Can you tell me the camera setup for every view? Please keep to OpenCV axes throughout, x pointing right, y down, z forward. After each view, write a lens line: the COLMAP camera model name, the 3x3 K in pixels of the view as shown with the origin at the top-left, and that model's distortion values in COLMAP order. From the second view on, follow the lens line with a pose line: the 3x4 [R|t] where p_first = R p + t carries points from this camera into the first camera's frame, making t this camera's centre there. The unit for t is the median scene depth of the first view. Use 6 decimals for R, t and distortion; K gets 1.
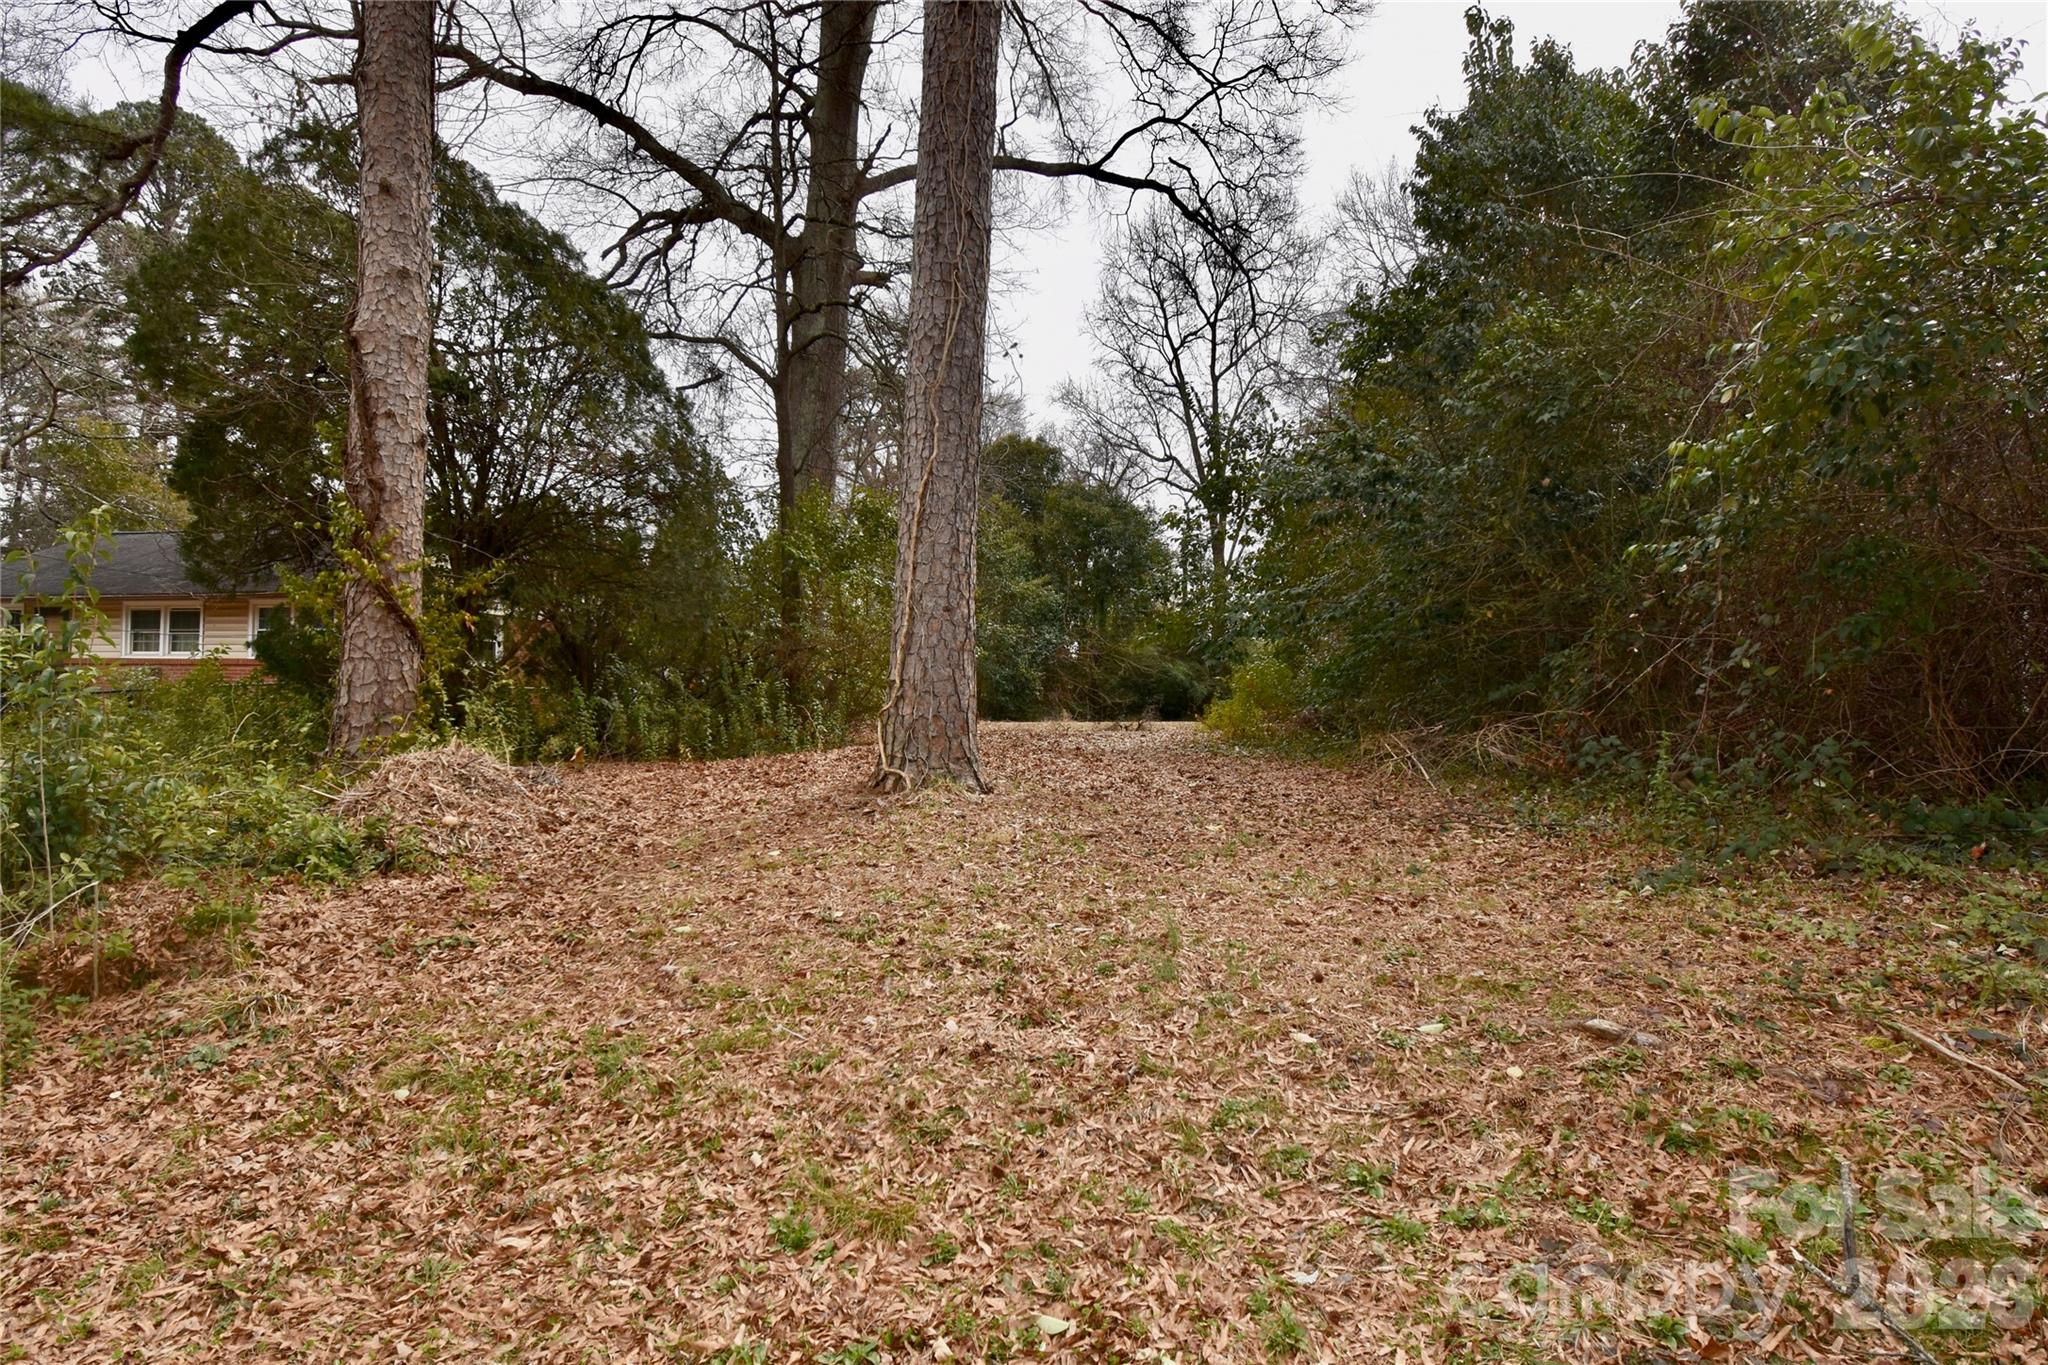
lens RADIAL K [[1194.1, 0, 1018.2], [0, 1194.1, 671.9], [0, 0, 1]] dist [0.034058, -0.005296]
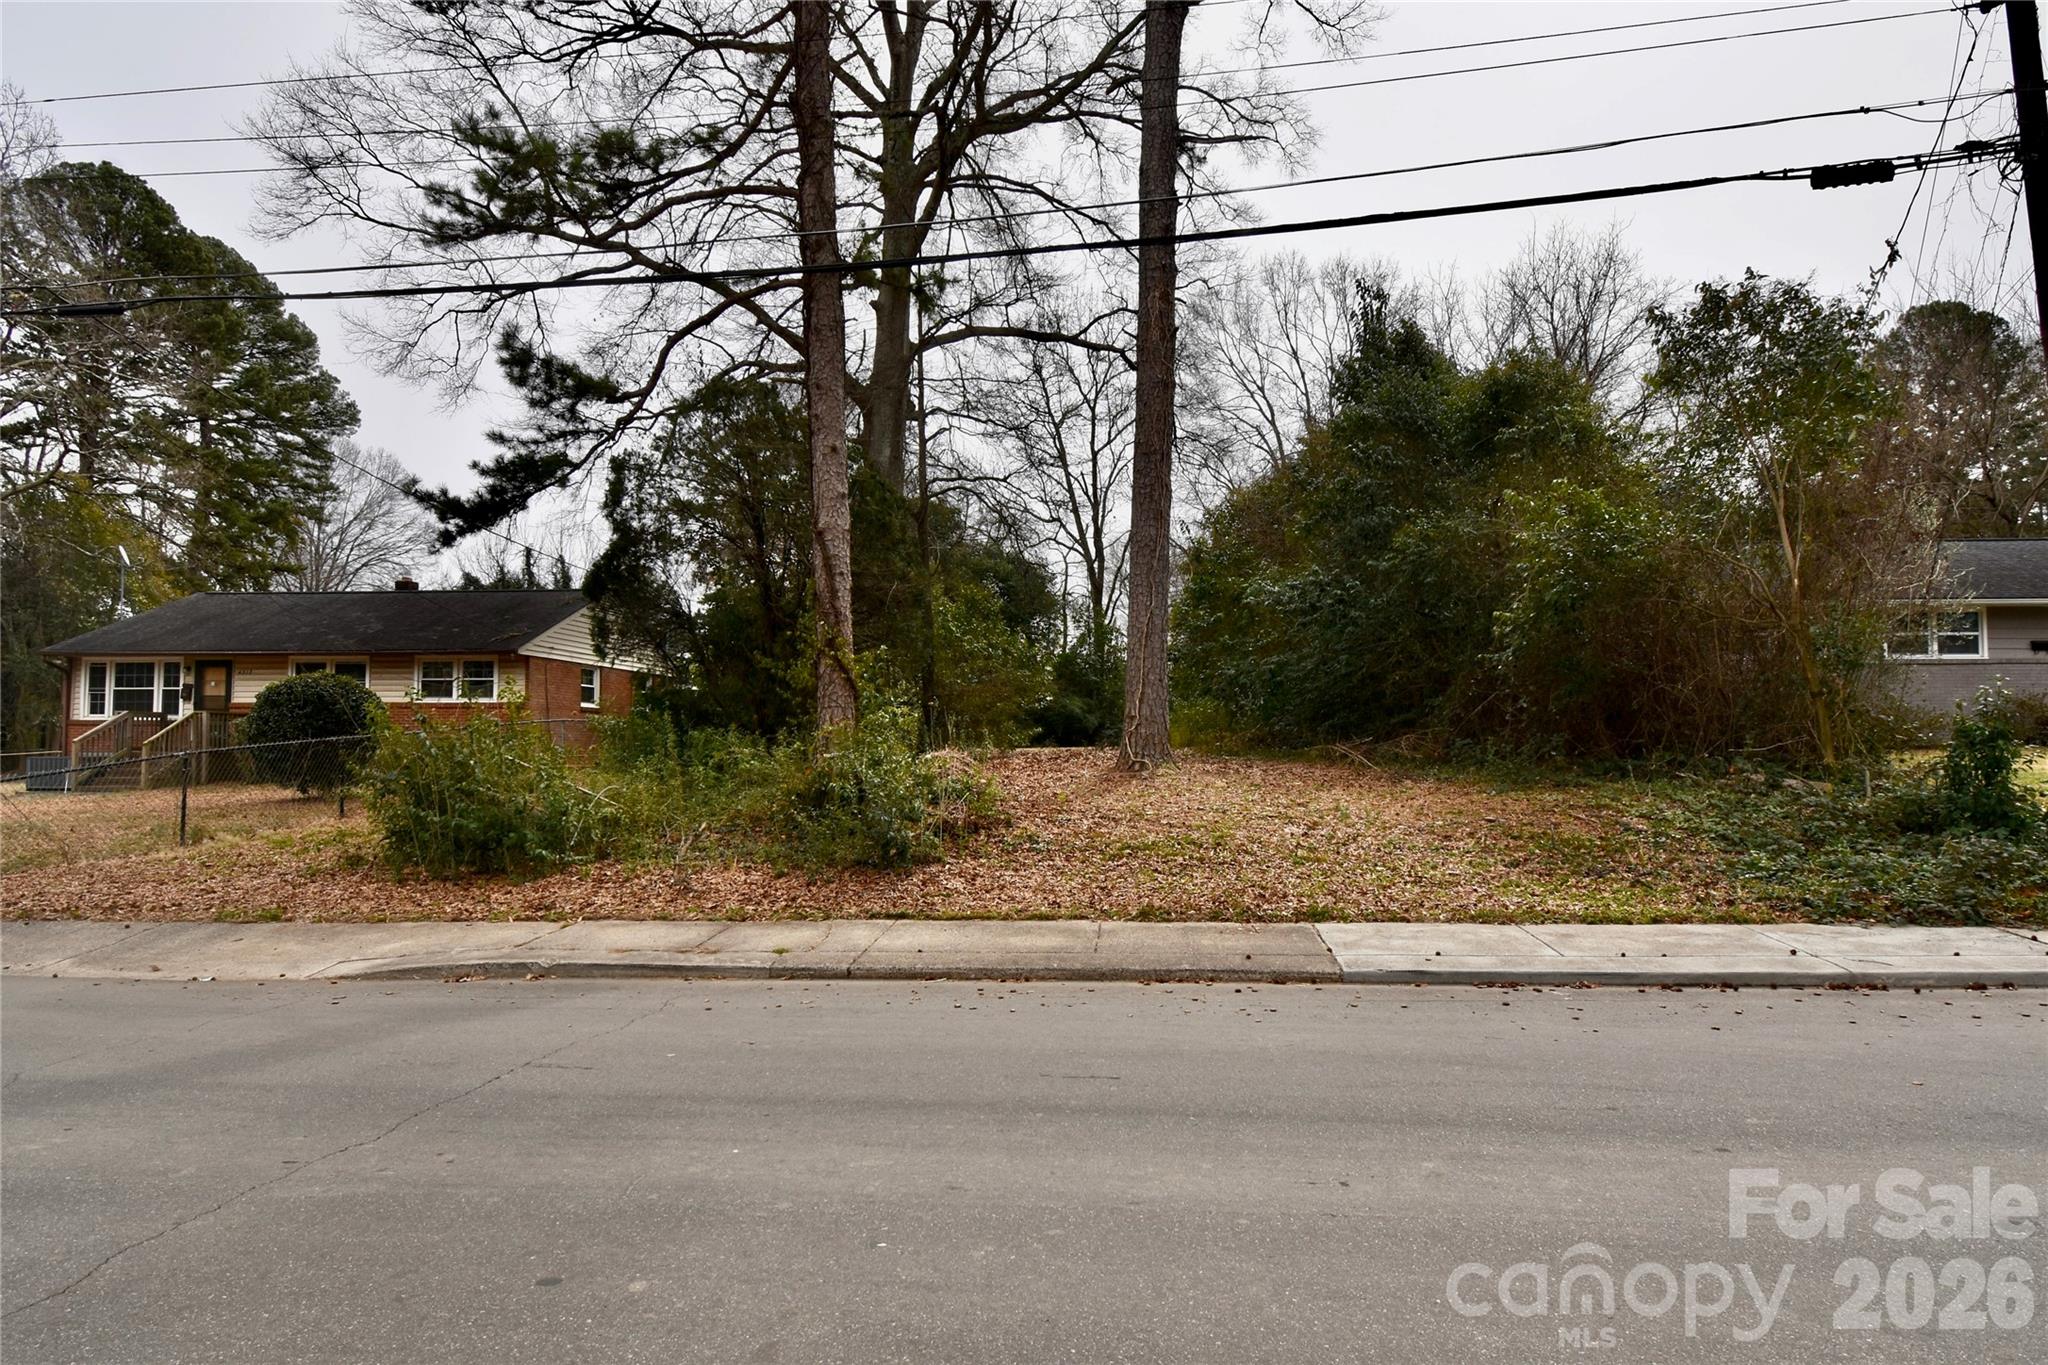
lens RADIAL K [[1194.1, 0, 1025.0], [0, 1194.1, 677.7], [0, 0, 1]] dist [0.034058, -0.005296]
pose [[0.988129, -0.001988, 0.153613, -0.079141], [0.005495, 0.999734, -0.022410, -0.001623], [-0.153527, 0.022988, 0.987877, -0.127783]]
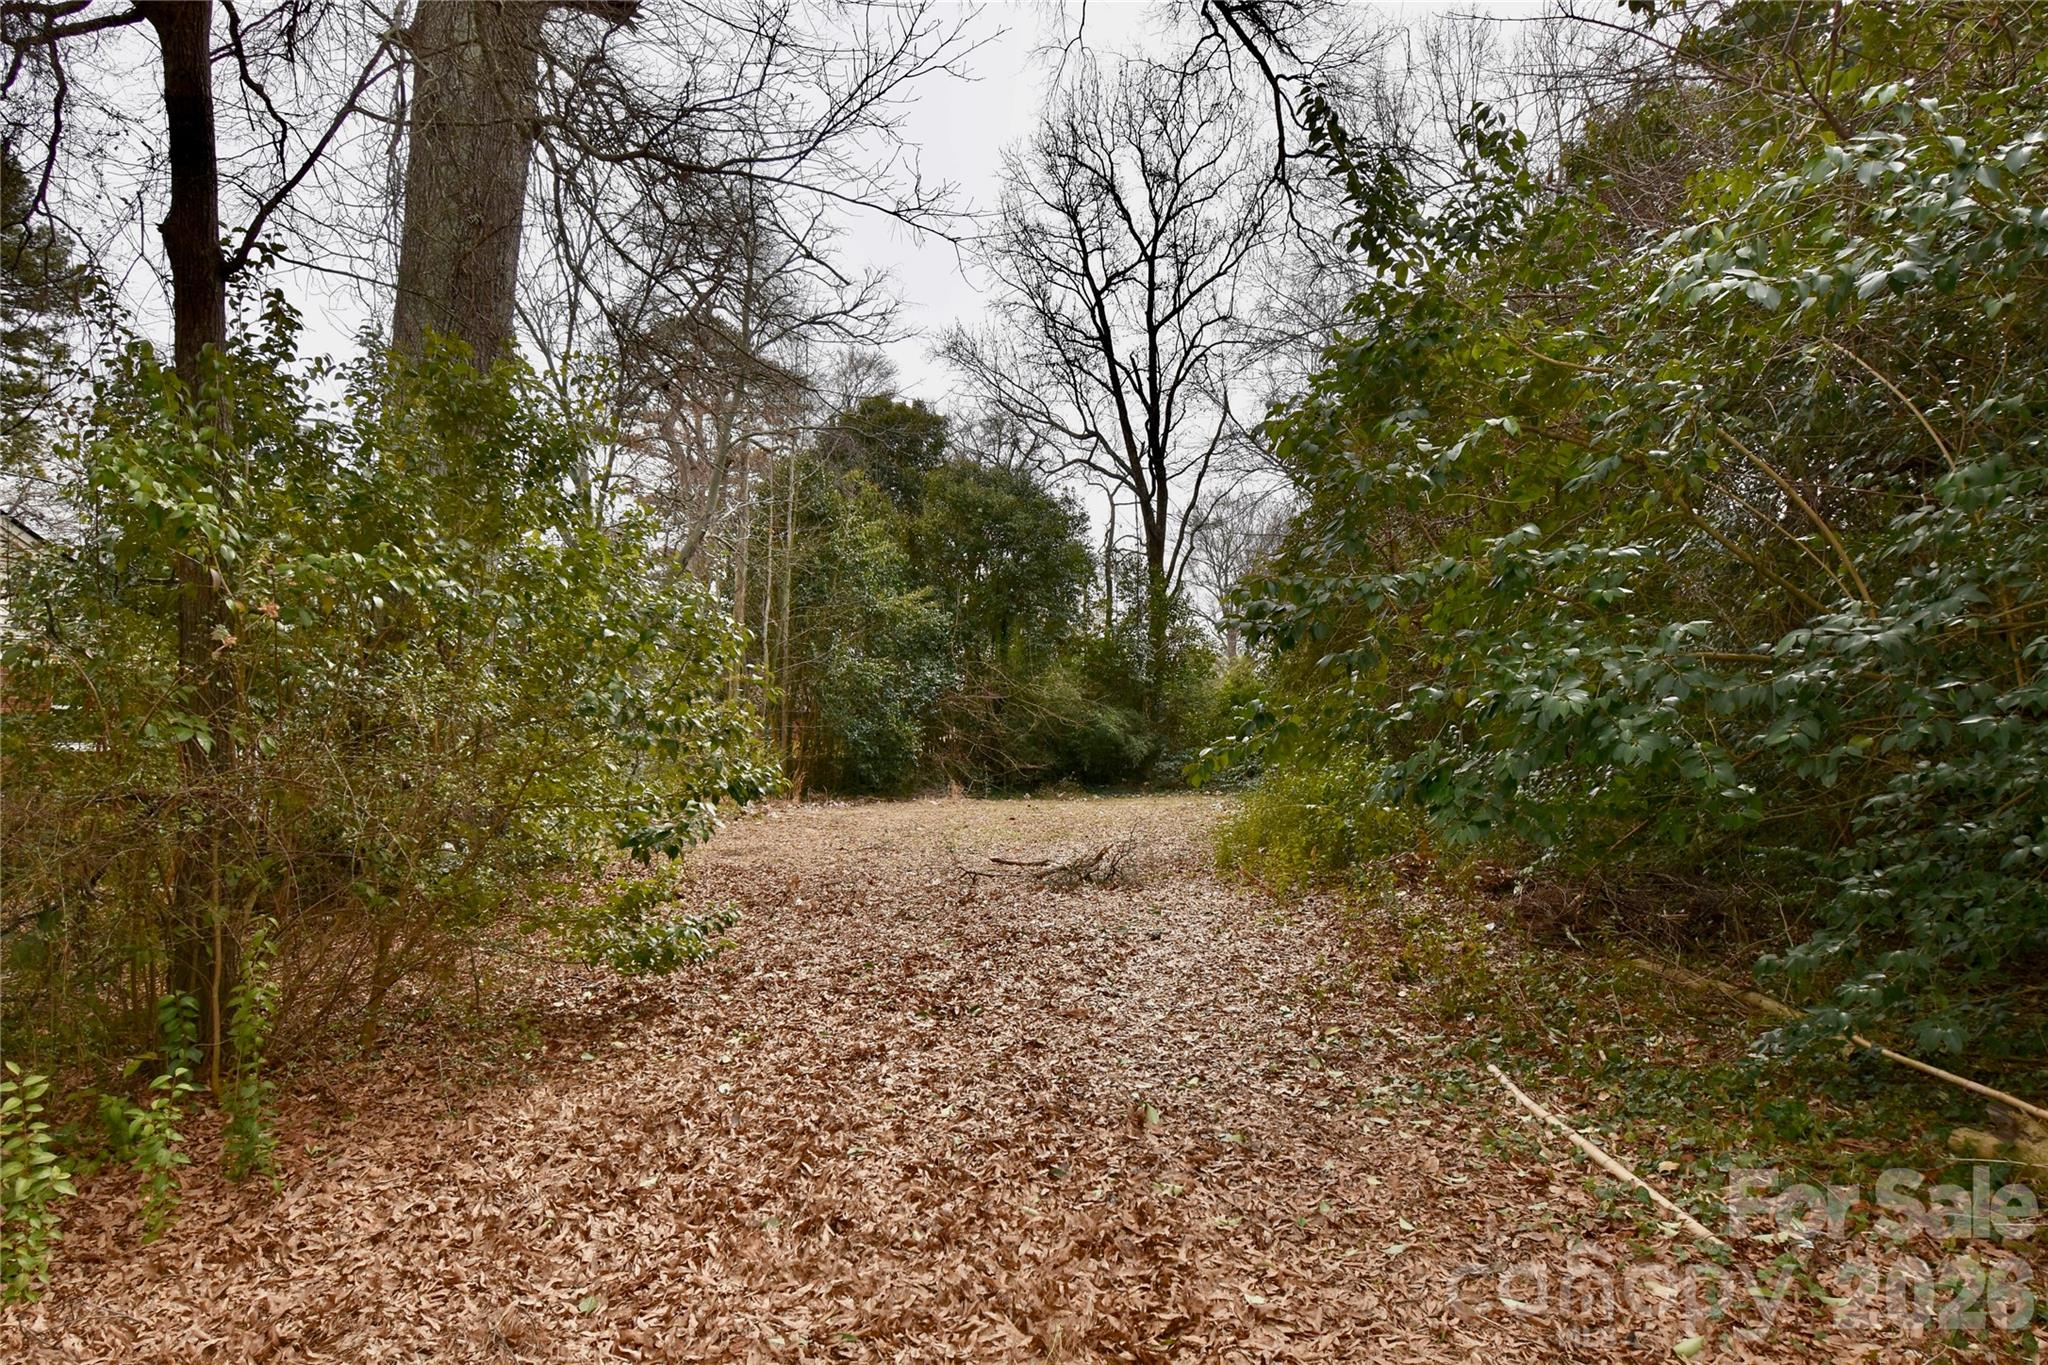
lens RADIAL K [[1378.8, 0, 1020.1], [0, 1378.8, 691.9], [0, 0, 1]] dist [0.005907, 0.000289]
pose [[0.995174, 0.005907, 0.097944, -0.001467], [-0.004815, 0.999924, -0.011387, -0.007568], [-0.098004, 0.010861, 0.995127, 0.148605]]
